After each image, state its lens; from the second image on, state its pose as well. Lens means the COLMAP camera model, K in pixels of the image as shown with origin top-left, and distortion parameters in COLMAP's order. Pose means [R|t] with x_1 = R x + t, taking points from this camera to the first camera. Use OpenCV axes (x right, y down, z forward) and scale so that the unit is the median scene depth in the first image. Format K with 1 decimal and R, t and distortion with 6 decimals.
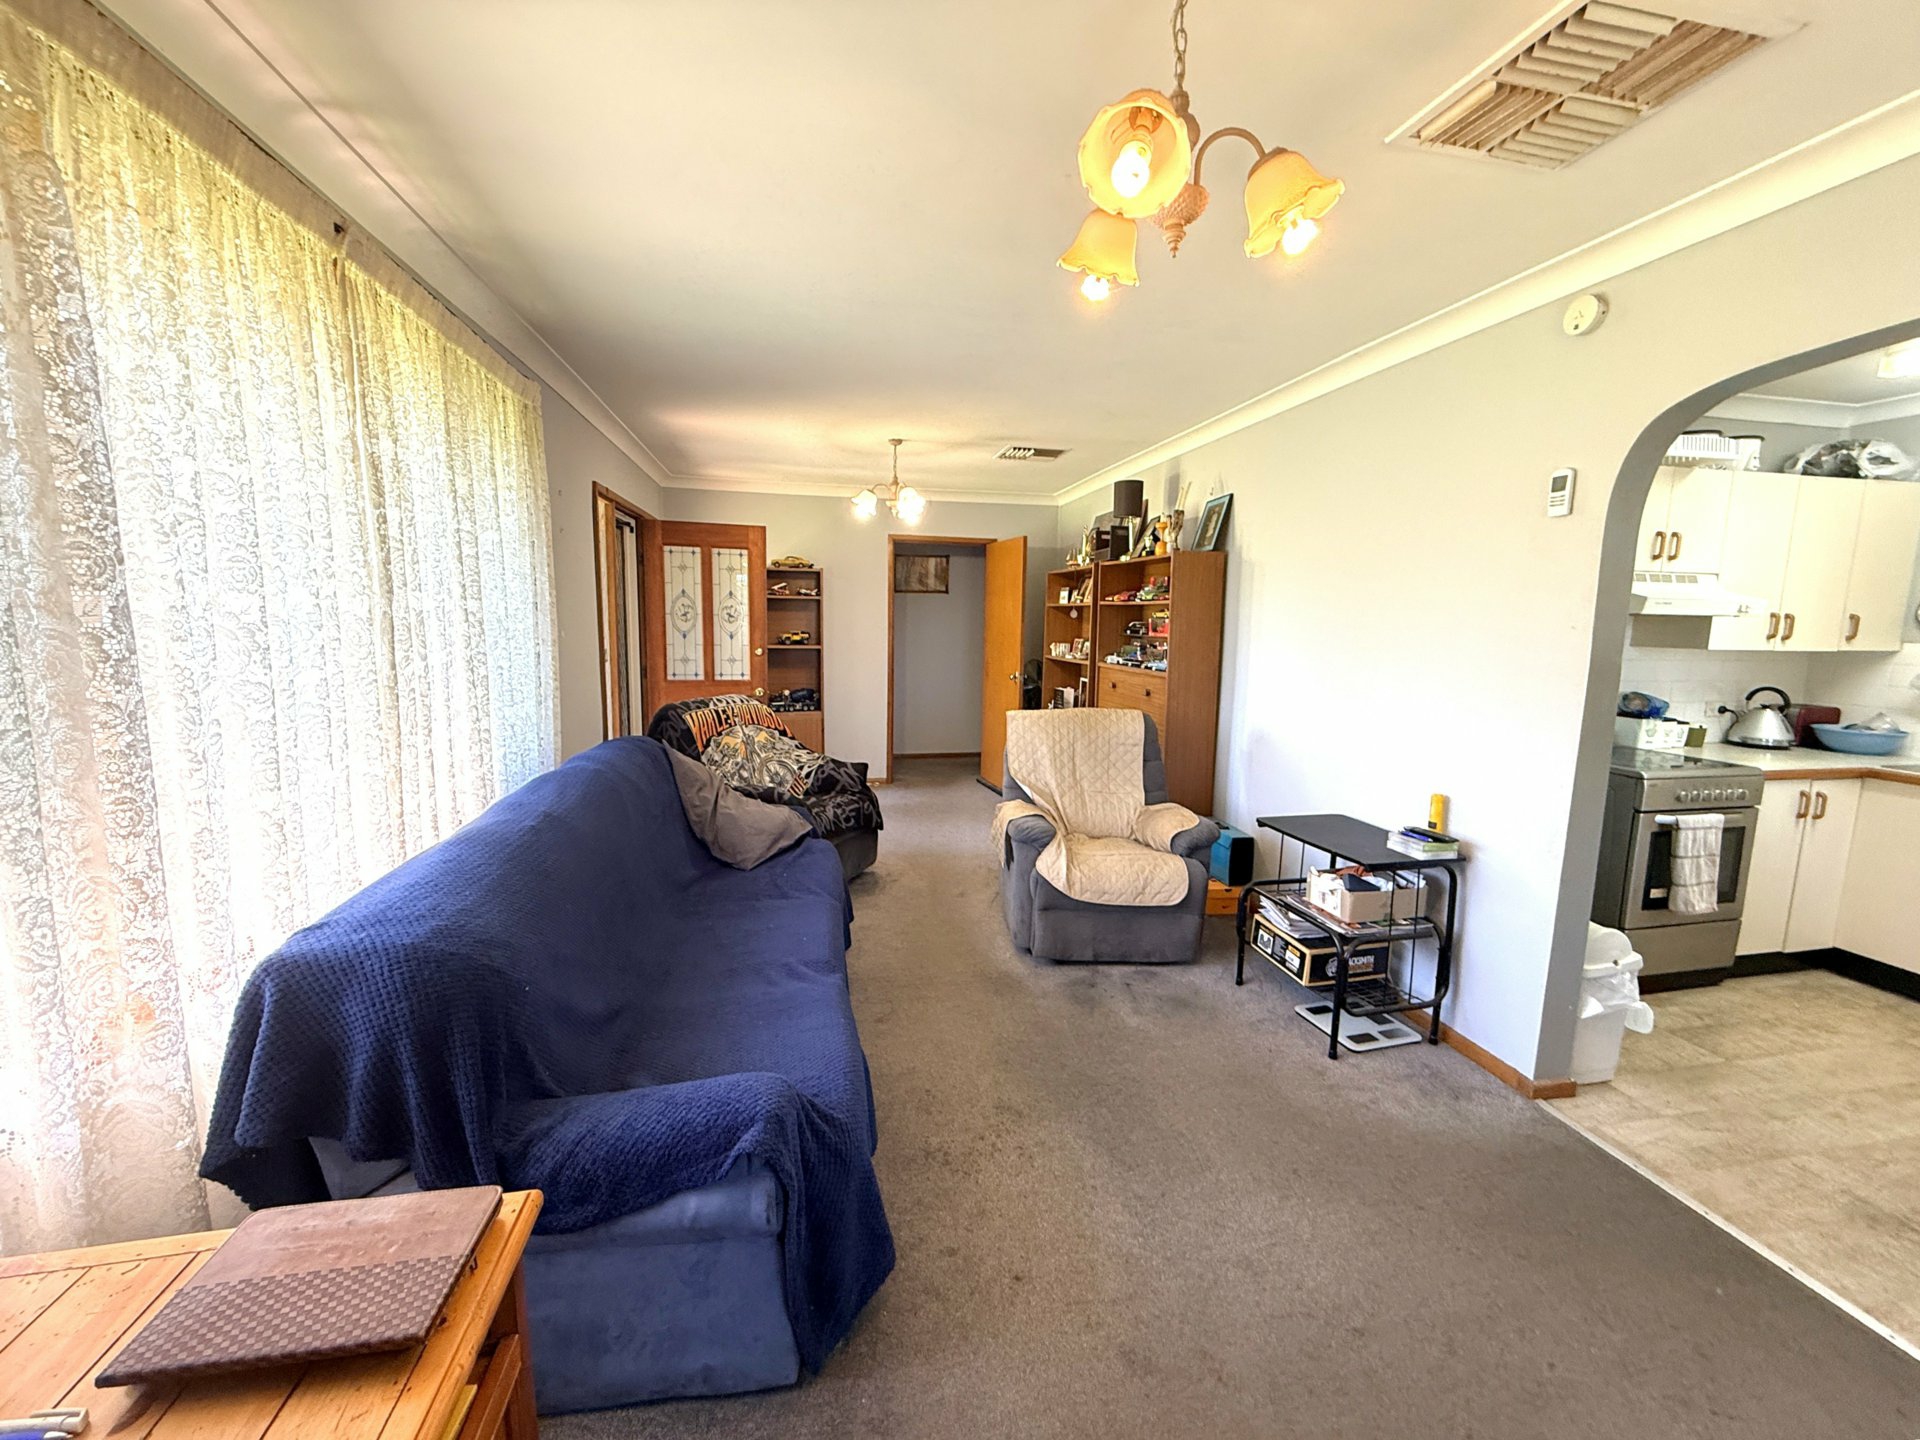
lens RADIAL K [[768.5, 0, 963.3], [0, 768.5, 720.9], [0, 0, 1]] dist [0.002535, -0.000699]
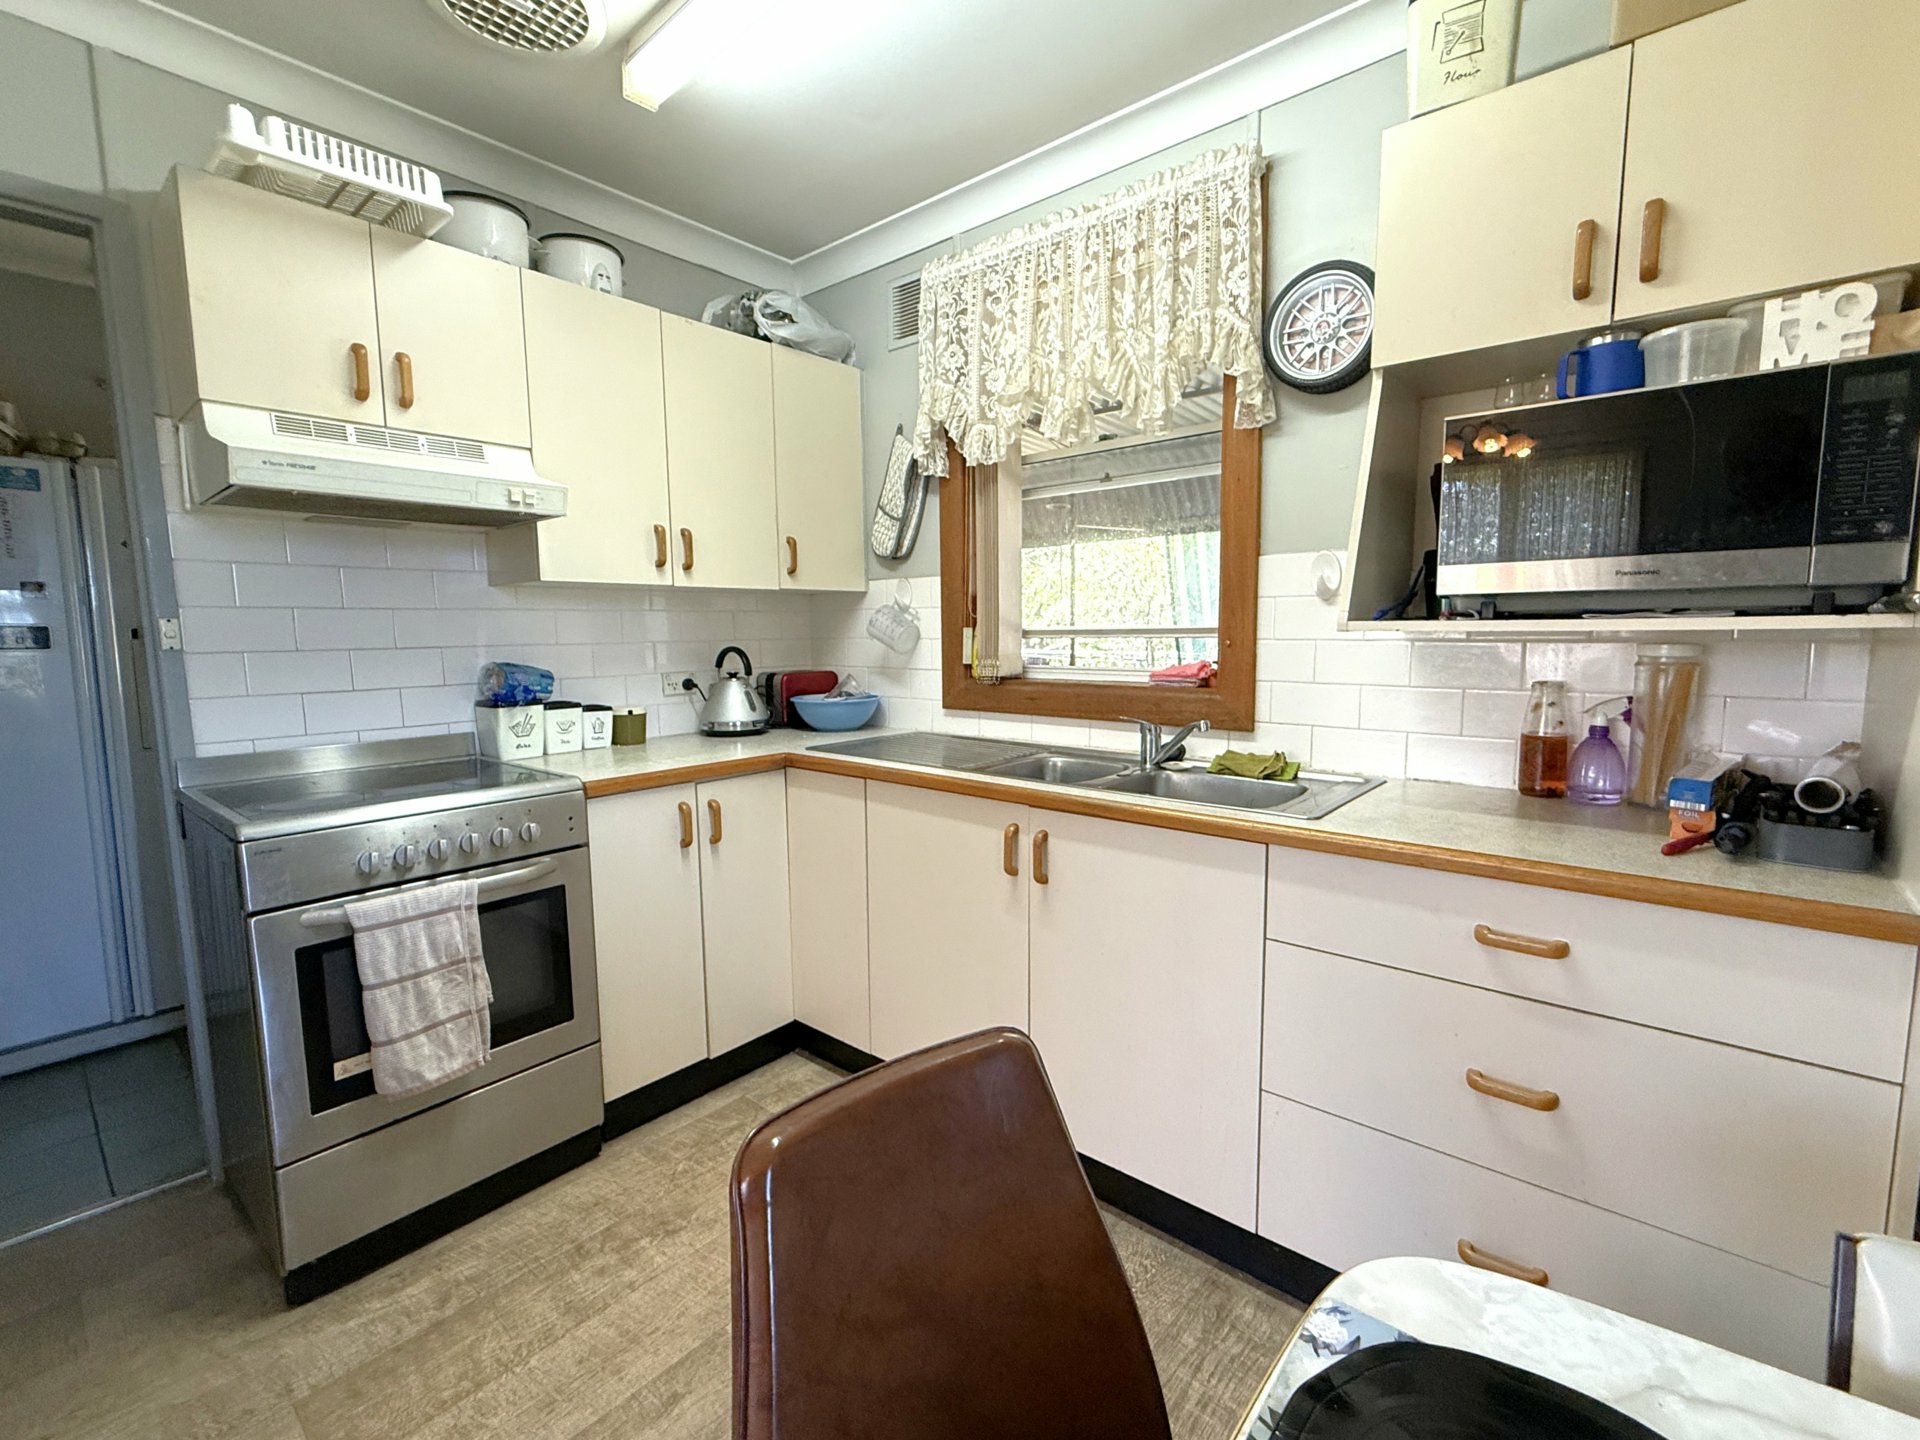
lens RADIAL K [[847.1, 0, 943.2], [0, 847.1, 719.9], [0, 0, 1]] dist [0.001019, 0.000371]
pose [[0.795797, -0.089510, 0.598911, 0.819687], [0.104952, 0.994435, 0.009168, 0.038339], [-0.596399, 0.055561, 0.800763, 0.312746]]
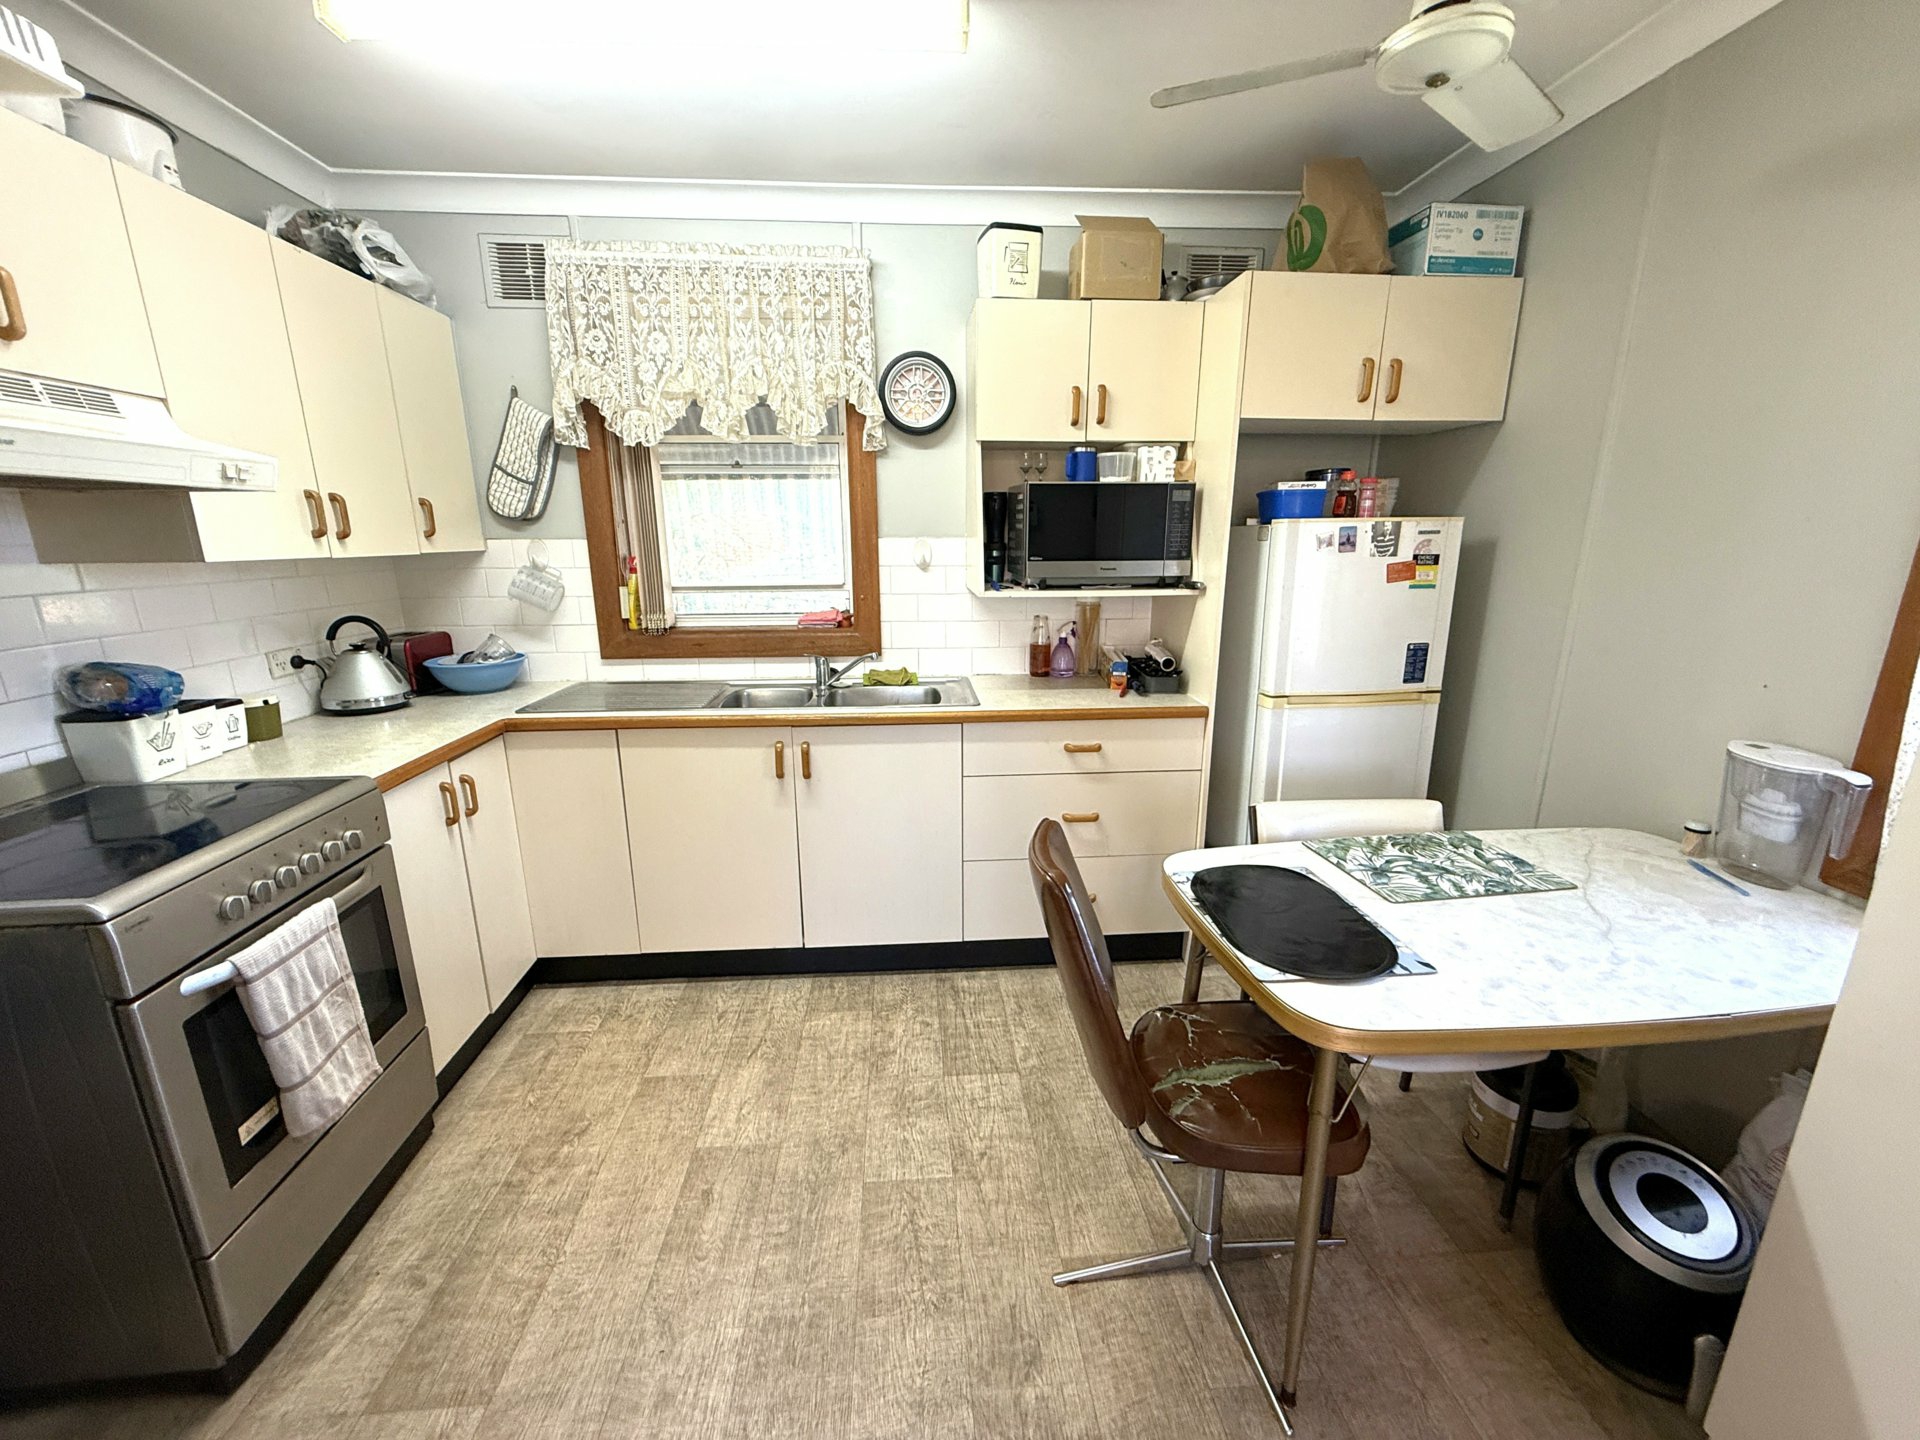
lens RADIAL K [[768.5, 0, 962.3], [0, 768.5, 722.5], [0, 0, 1]] dist [0.002535, -0.000699]
pose [[0.130602, -0.252241, 0.958811, 0.537064], [0.140790, 0.962012, 0.233906, -0.041473], [-0.981387, 0.104442, 0.161154, 0.460921]]
